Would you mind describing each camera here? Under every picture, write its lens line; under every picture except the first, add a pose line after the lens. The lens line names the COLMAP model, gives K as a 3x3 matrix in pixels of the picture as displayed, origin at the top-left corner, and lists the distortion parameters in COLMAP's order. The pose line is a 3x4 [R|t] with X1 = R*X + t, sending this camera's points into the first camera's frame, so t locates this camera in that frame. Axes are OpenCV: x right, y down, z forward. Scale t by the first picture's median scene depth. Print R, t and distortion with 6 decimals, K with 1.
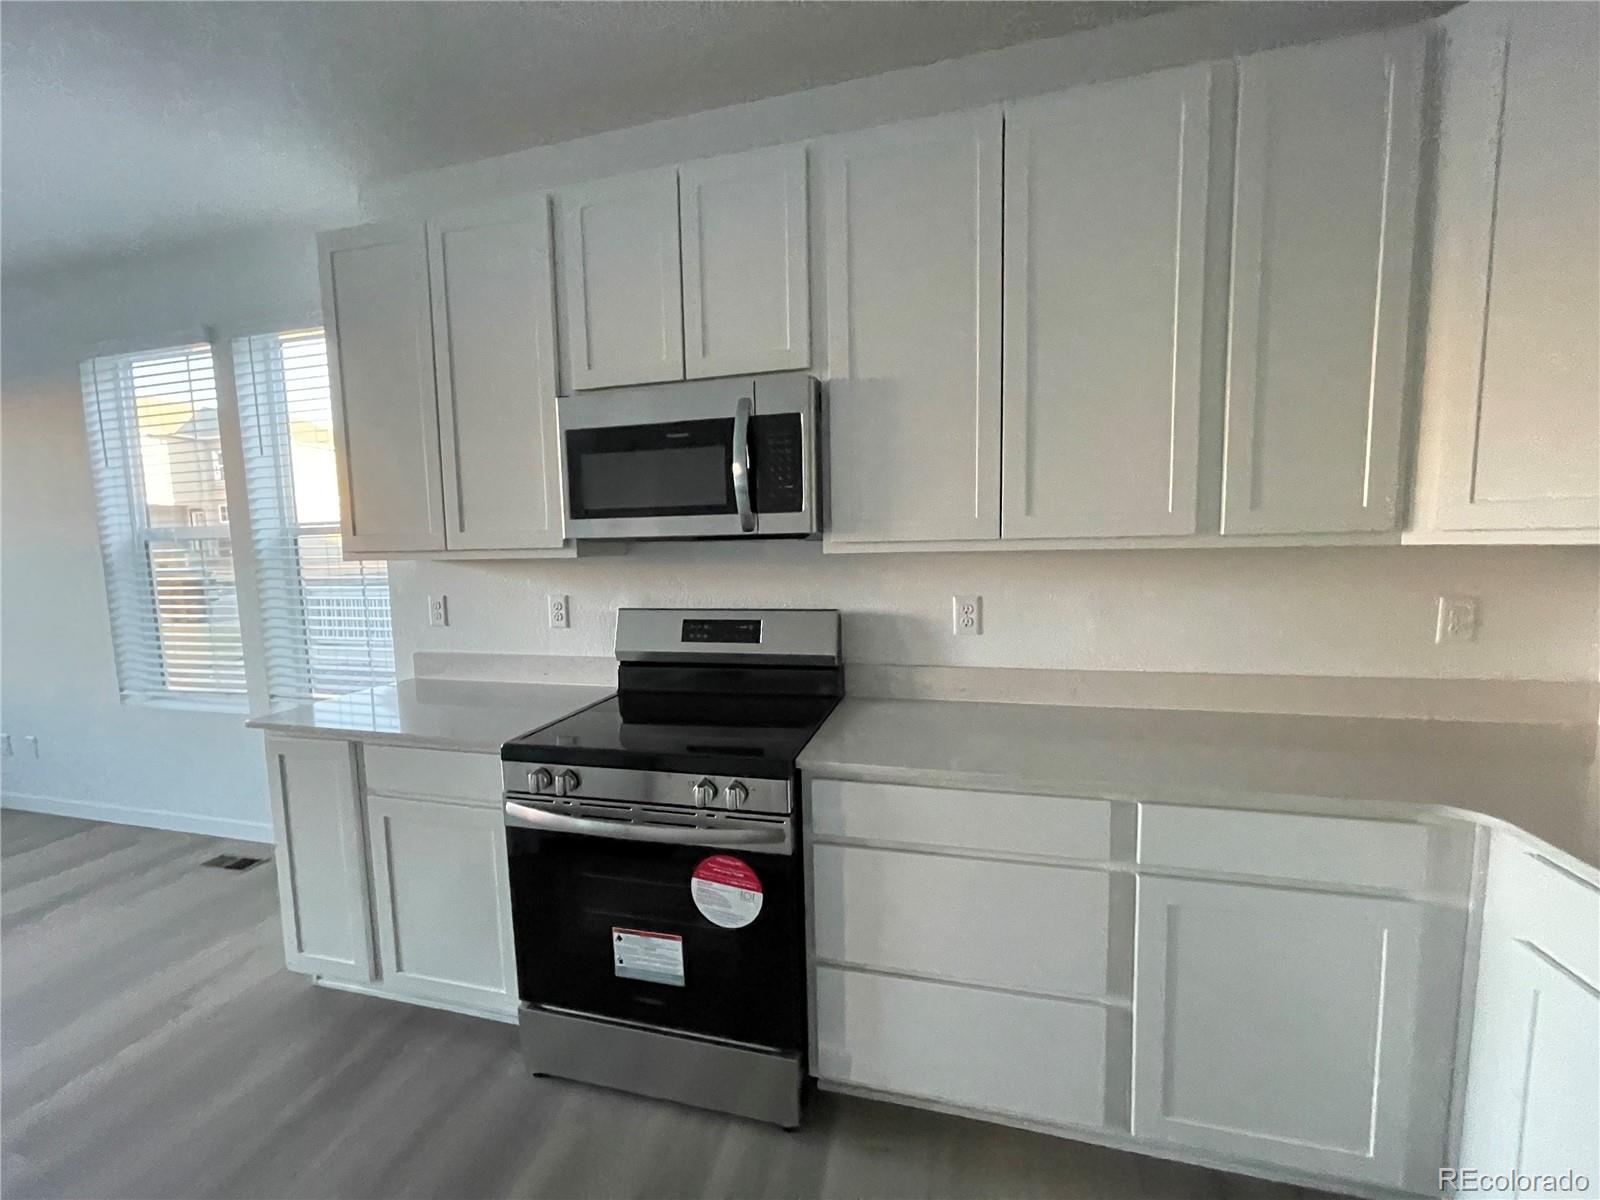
lens RADIAL K [[636.5, 0, 797.3], [0, 636.5, 596.9], [0, 0, 1]] dist [-0.001212, -0.000583]
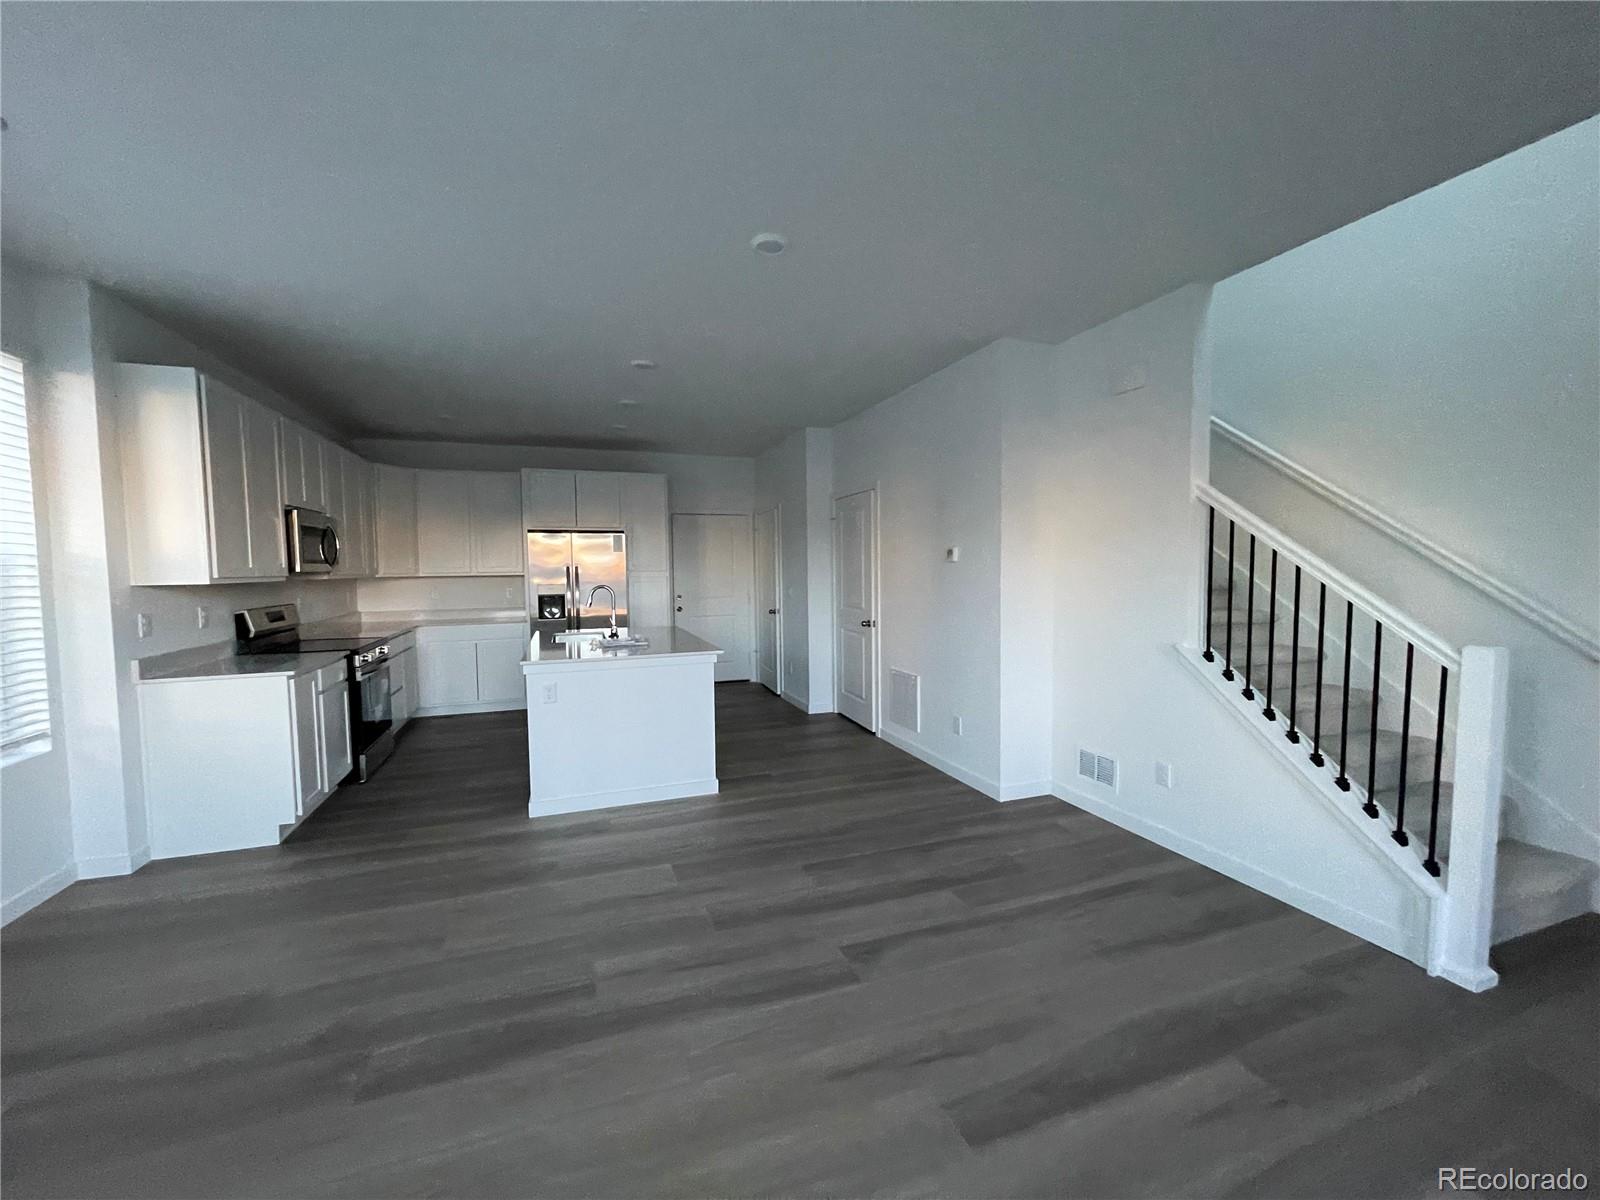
lens RADIAL K [[636.5, 0, 791.9], [0, 636.5, 603.7], [0, 0, 1]] dist [-0.001212, -0.000583]
pose [[-0.559551, -0.017974, 0.828601, -2.968350], [0.101916, 0.990685, 0.090314, -0.007557], [-0.822506, 0.134983, -0.552507, 0.767978]]
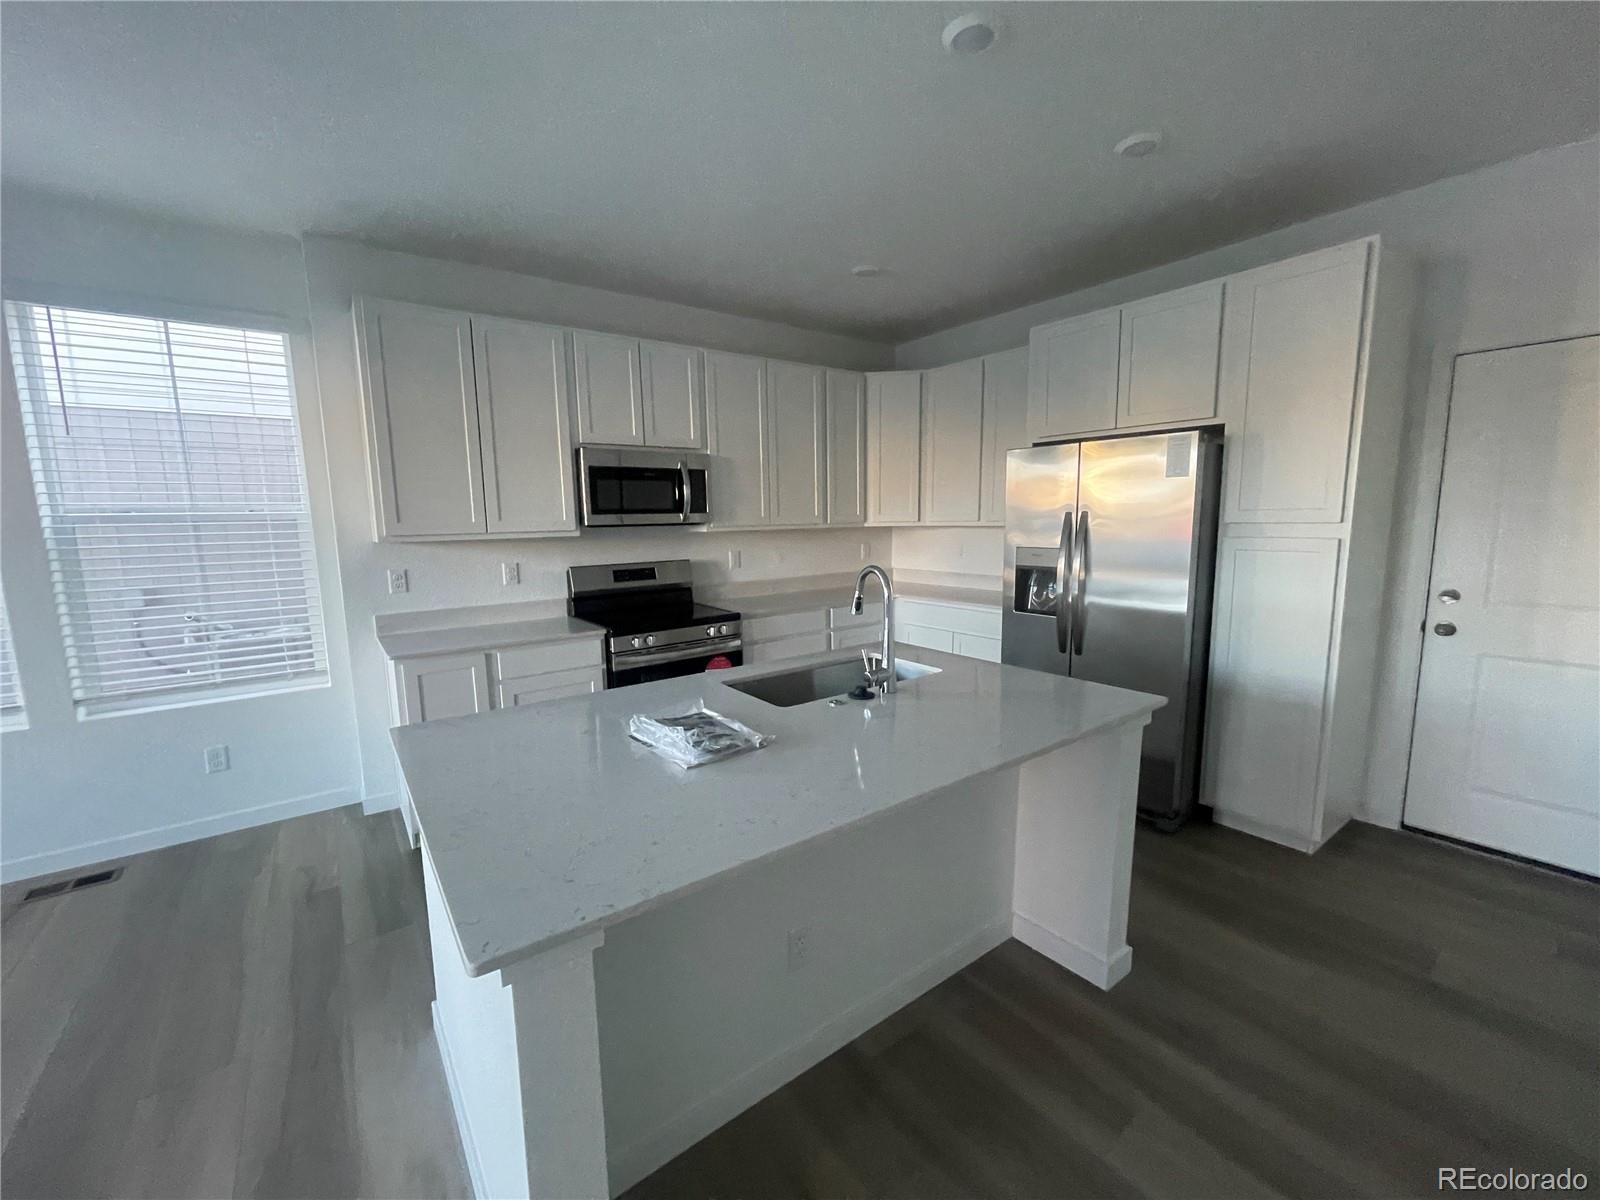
lens RADIAL K [[636.5, 0, 807.4], [0, 636.5, 599.9], [0, 0, 1]] dist [-0.001212, -0.000583]
pose [[0.611333, -0.091322, 0.786087, -1.313373], [0.074452, 0.995551, 0.057756, 0.057818], [-0.787864, 0.023218, 0.615412, -0.556308]]
